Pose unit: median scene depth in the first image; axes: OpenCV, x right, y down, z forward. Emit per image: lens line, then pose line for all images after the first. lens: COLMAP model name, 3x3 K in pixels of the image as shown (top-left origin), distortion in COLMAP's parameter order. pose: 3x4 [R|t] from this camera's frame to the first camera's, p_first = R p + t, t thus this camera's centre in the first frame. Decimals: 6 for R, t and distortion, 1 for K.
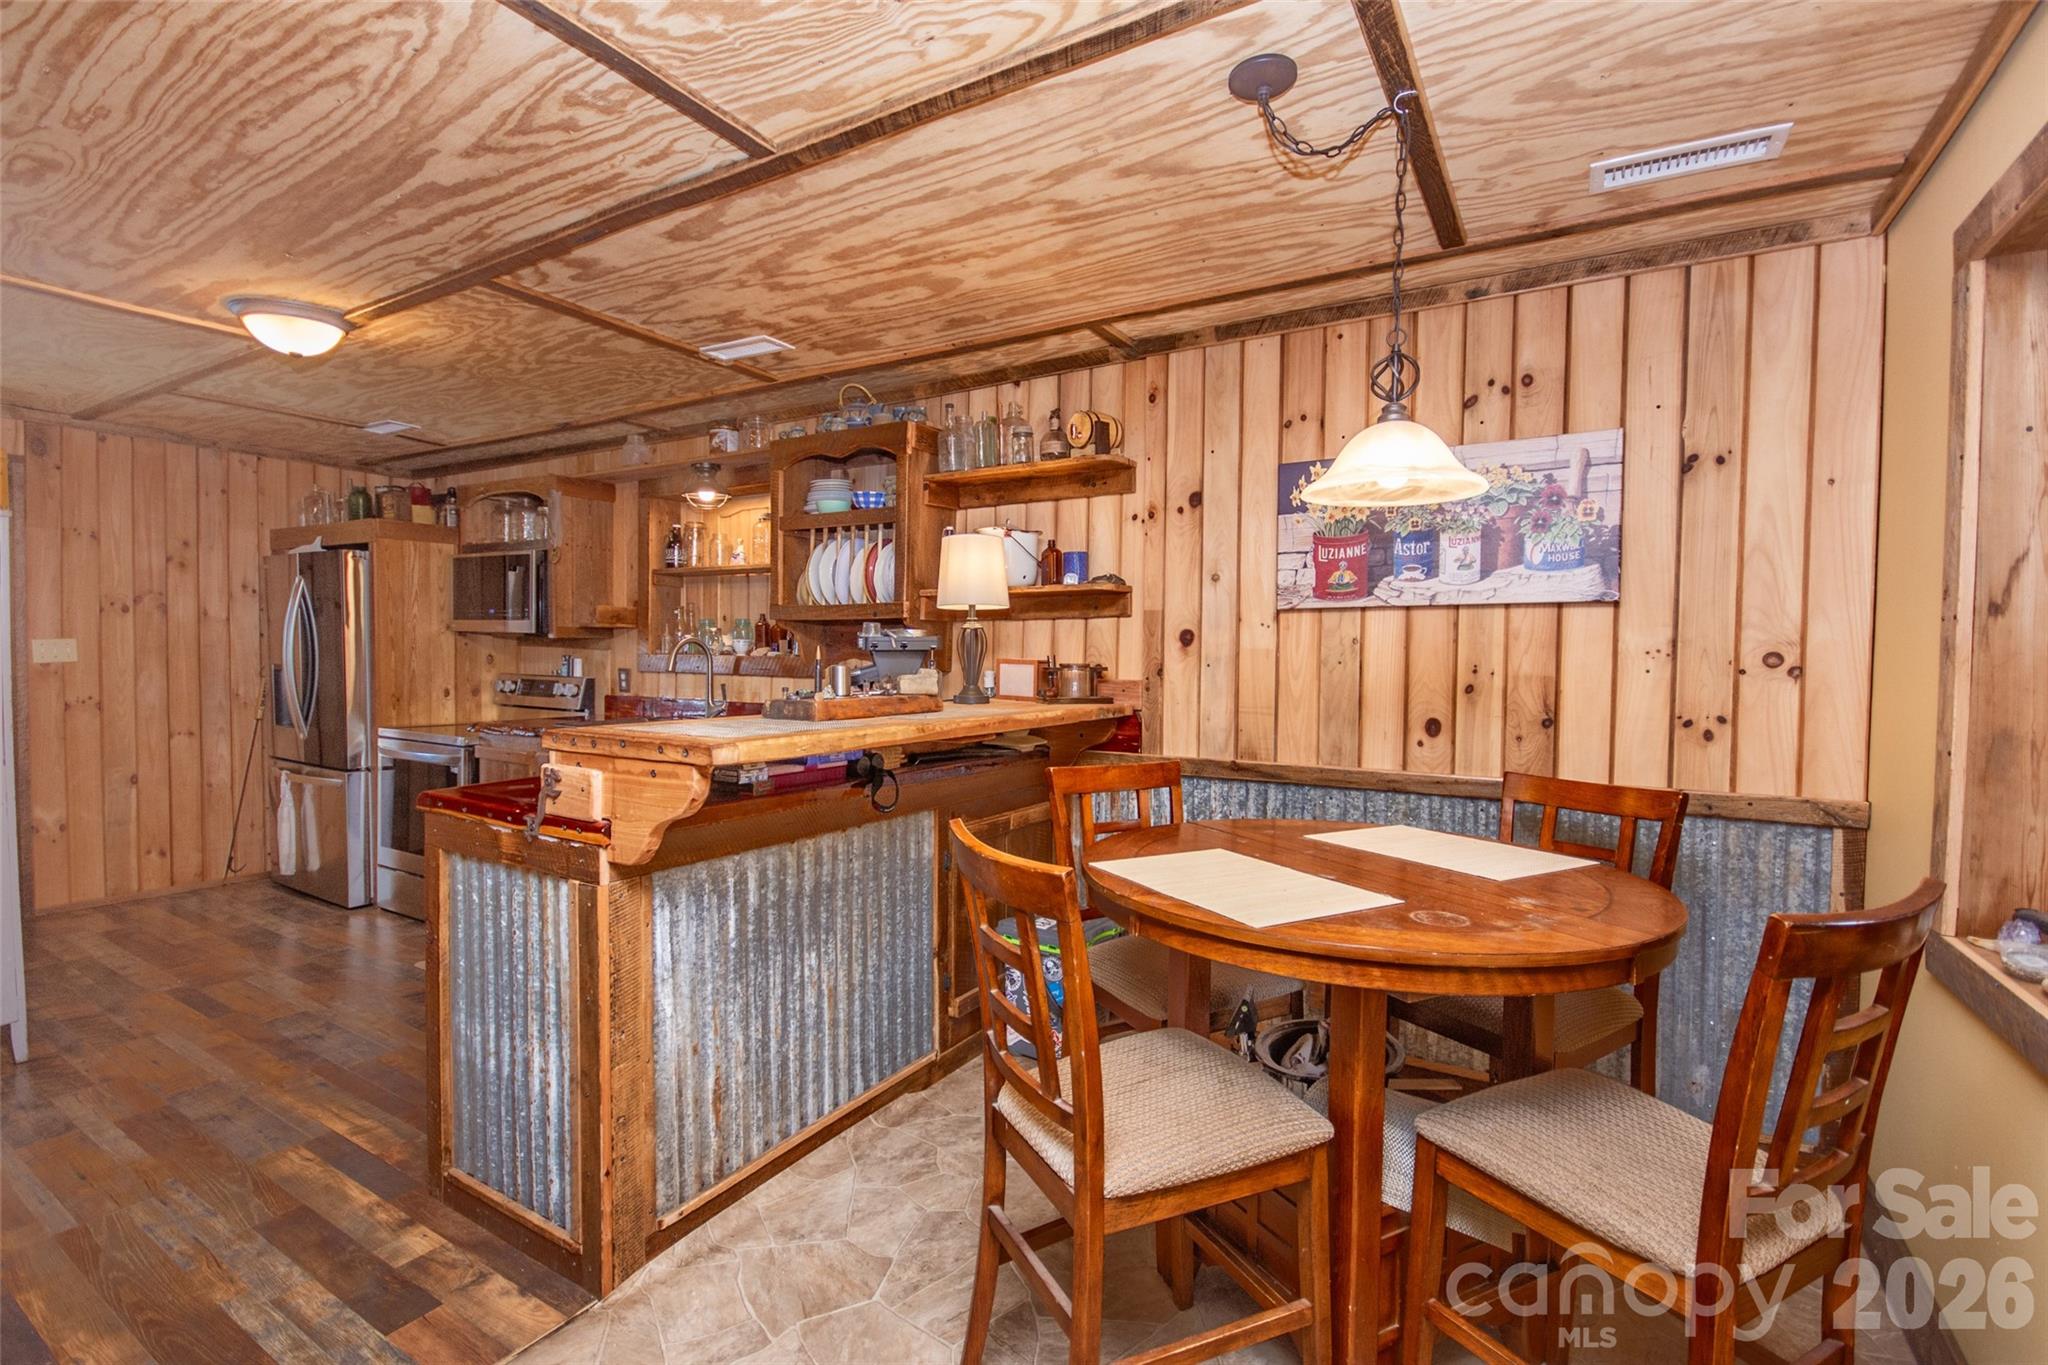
lens RADIAL K [[916.9, 0, 1034.0], [0, 916.9, 683.7], [0, 0, 1]] dist [0.010340, -0.010163]
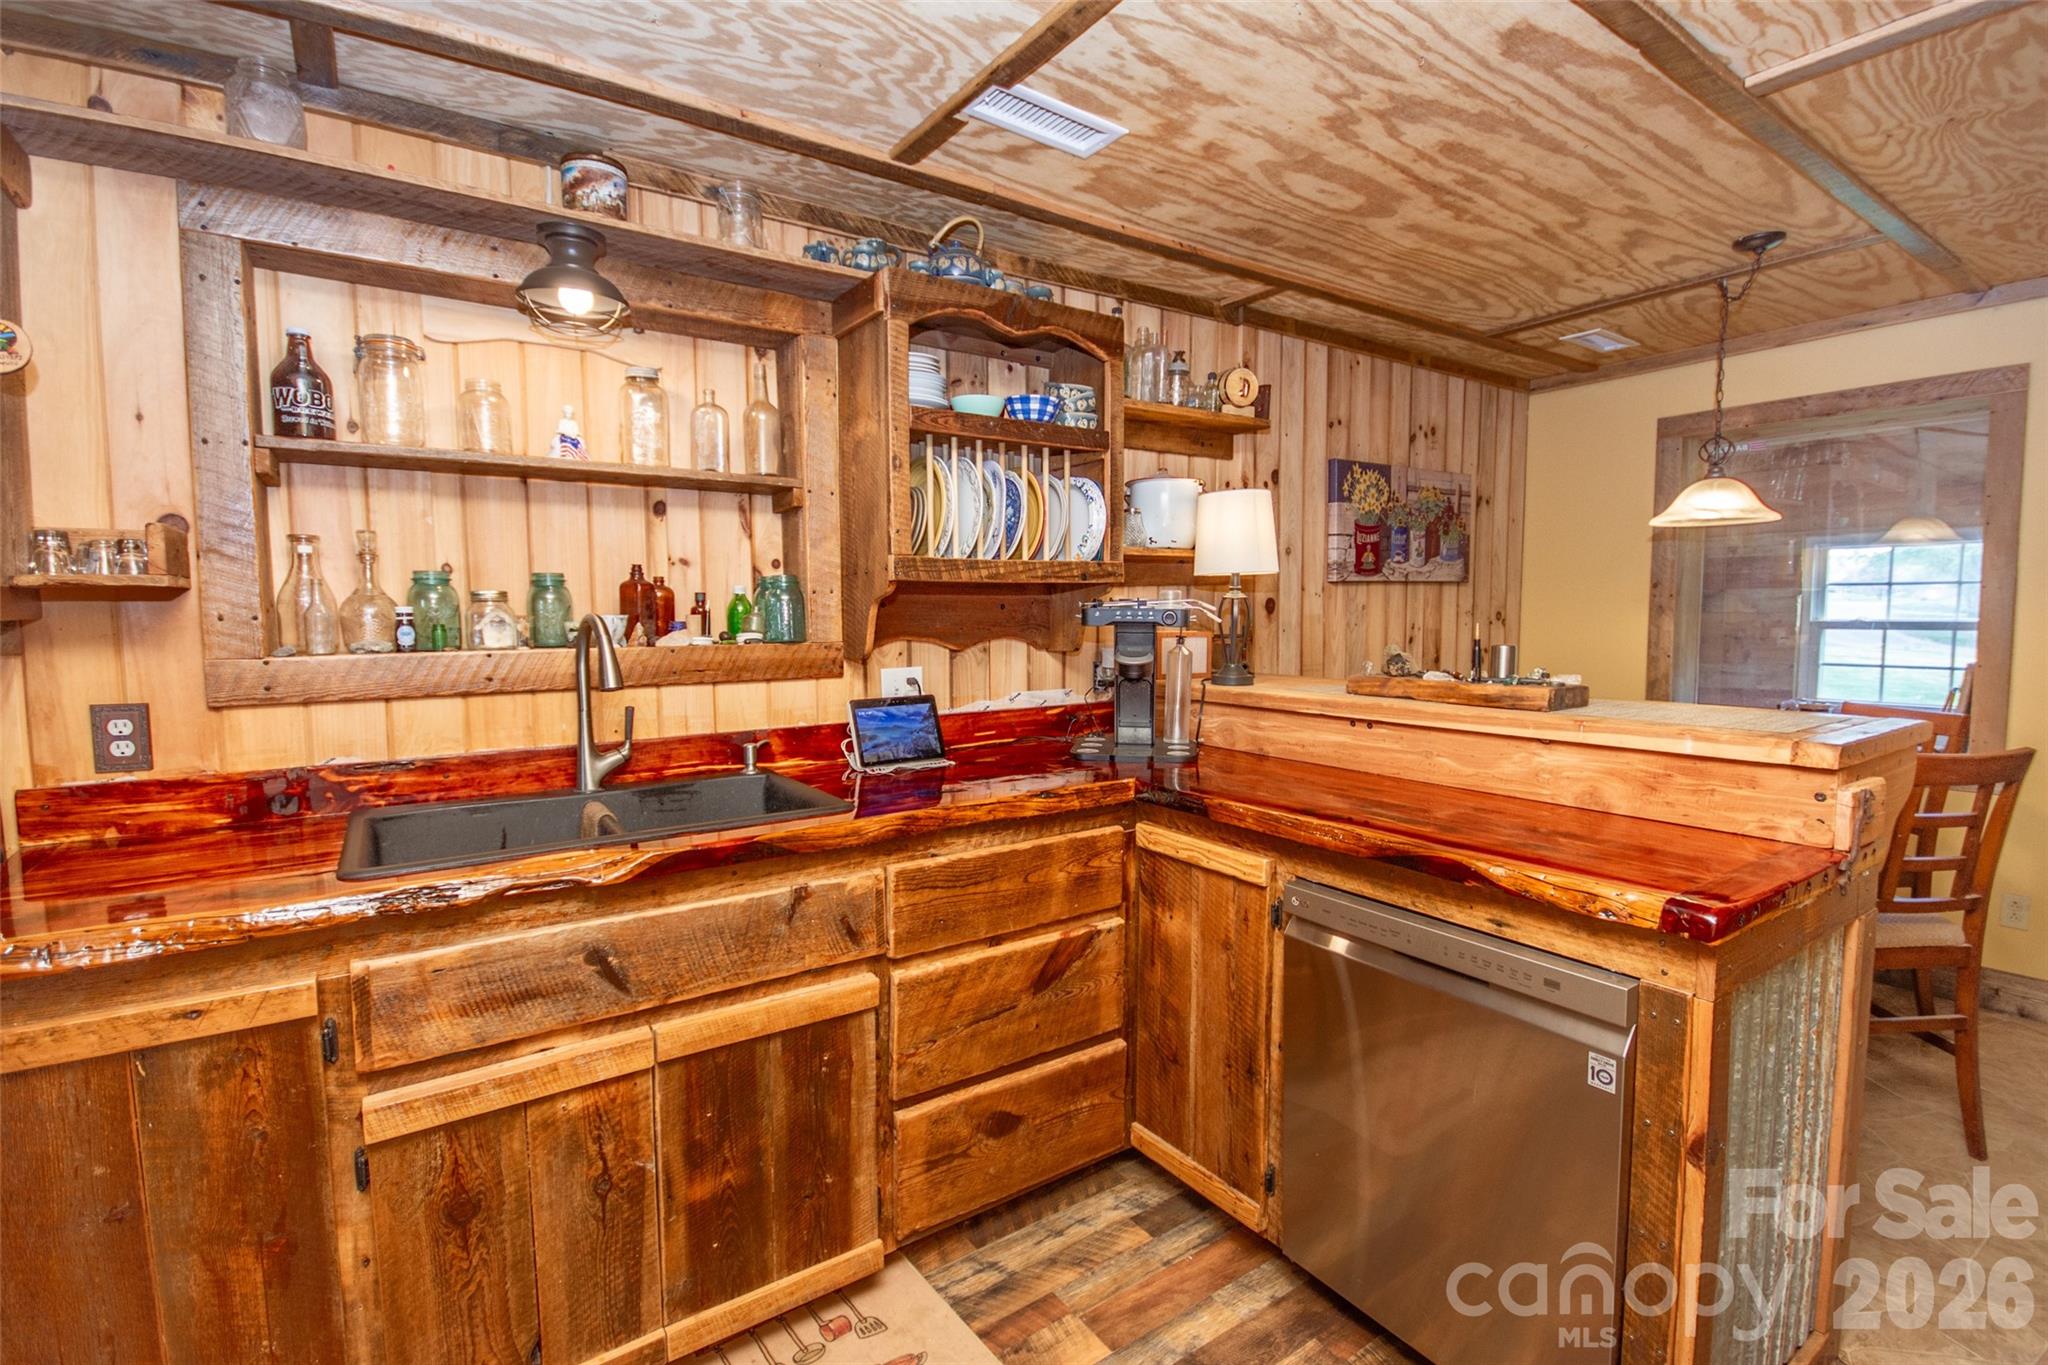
lens RADIAL K [[926.3, 0, 1024.0], [0, 926.3, 682.5], [0, 0, 1]] dist [0.010769, -0.012531]
pose [[0.415001, -0.087333, 0.905620, -1.067166], [0.043610, 0.996148, 0.076078, -0.063742], [-0.908775, 0.007922, 0.417211, 0.921276]]
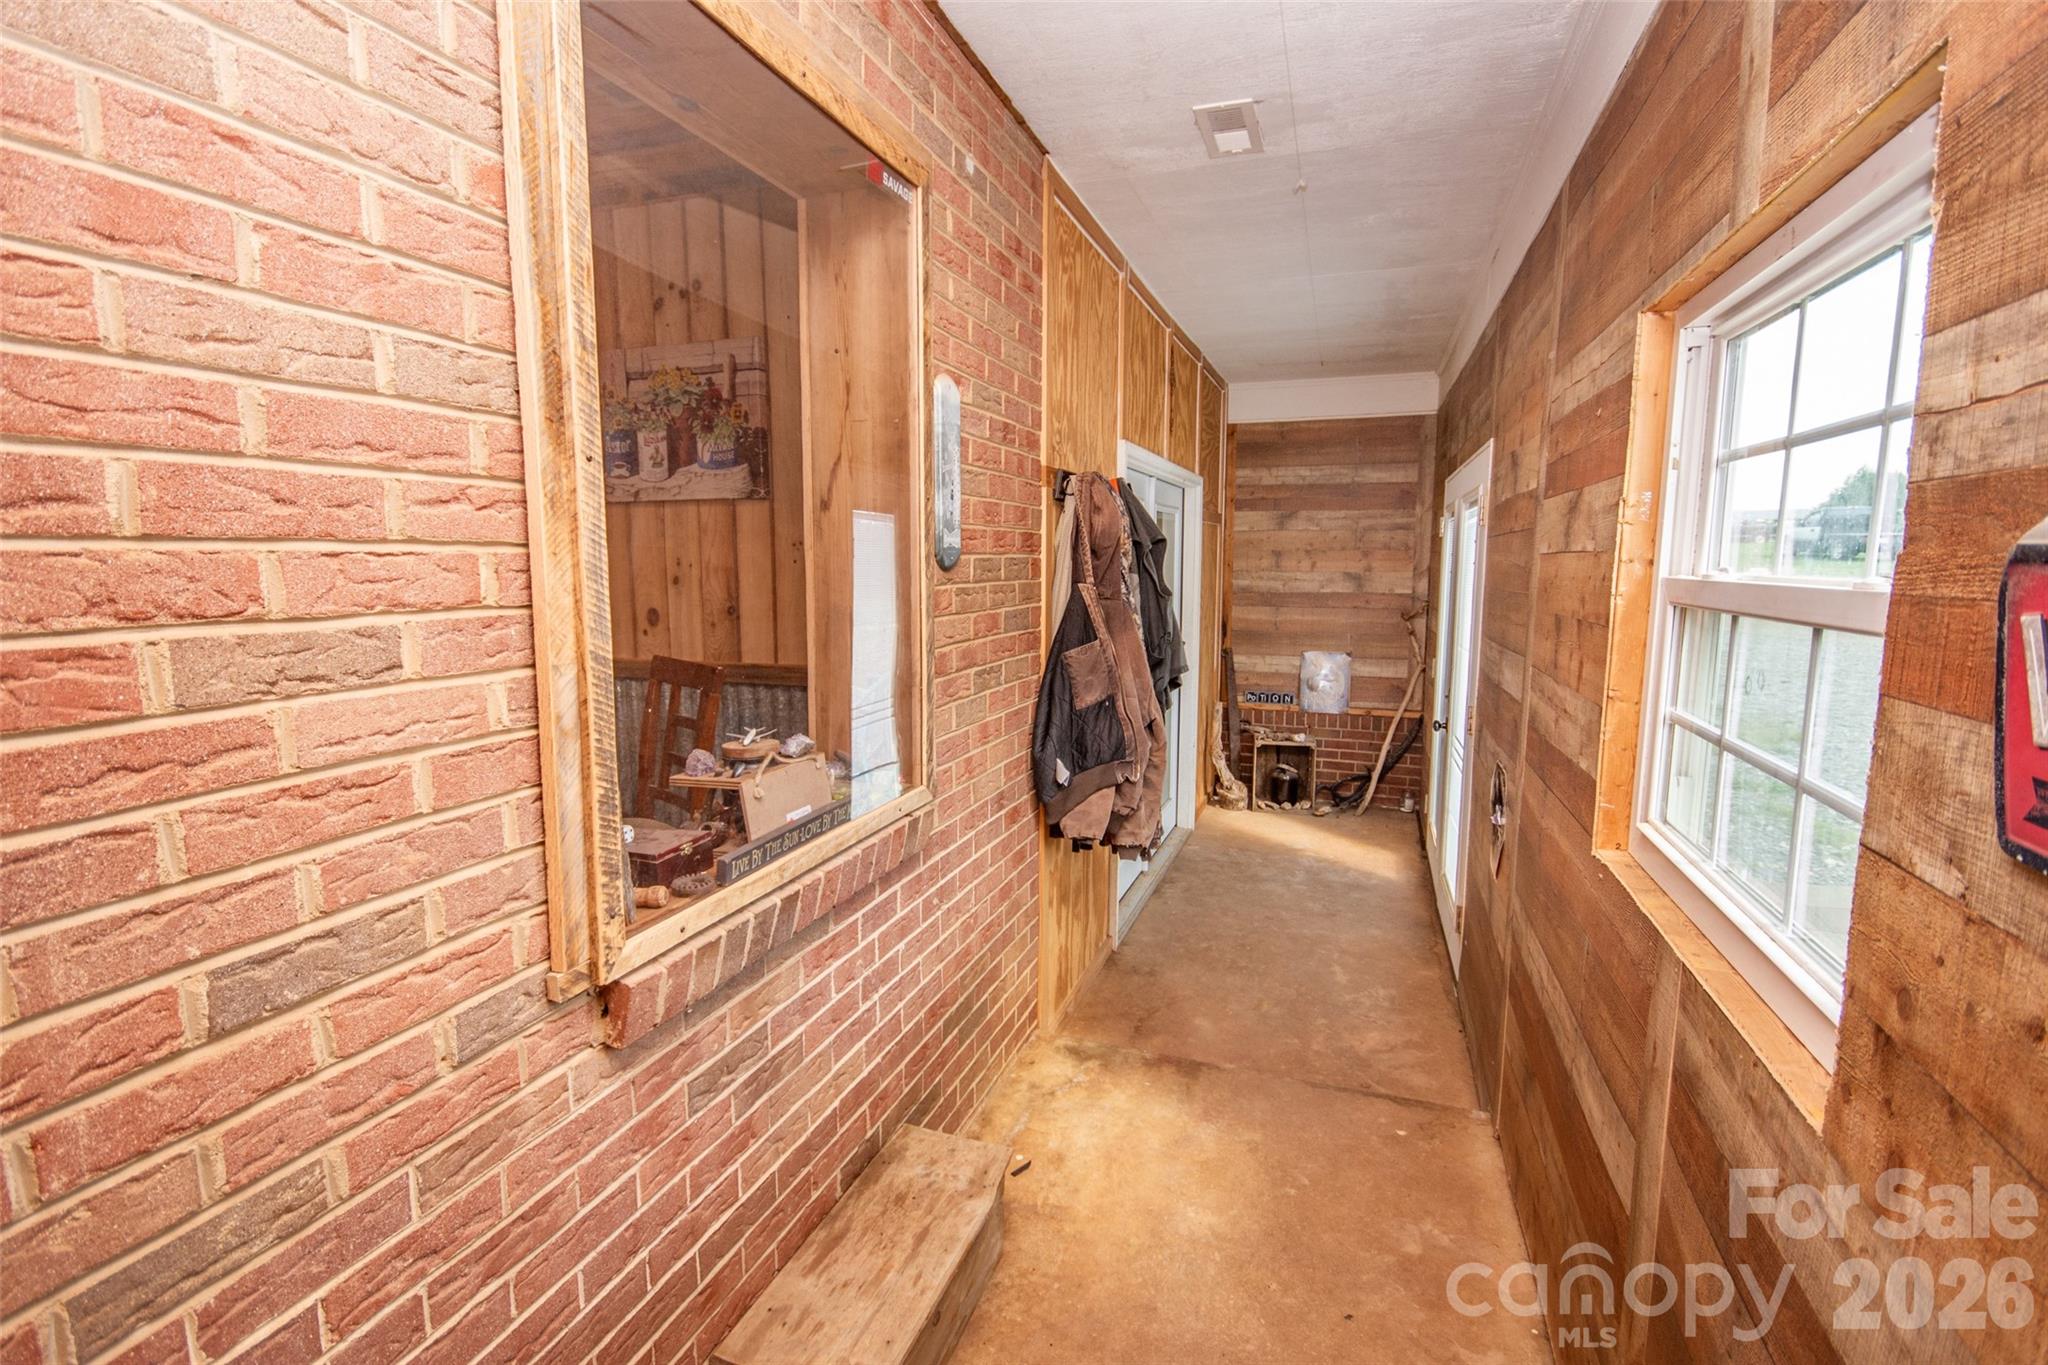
lens RADIAL K [[948.4, 0, 1033.3], [0, 948.4, 676.7], [0, 0, 1]] dist [0.001148, 0.000038]
pose [[0.979034, -0.036178, 0.200461, 0.640633], [0.016330, 0.994874, 0.099796, 0.013604], [-0.203044, -0.094430, 0.974606, -0.173125]]
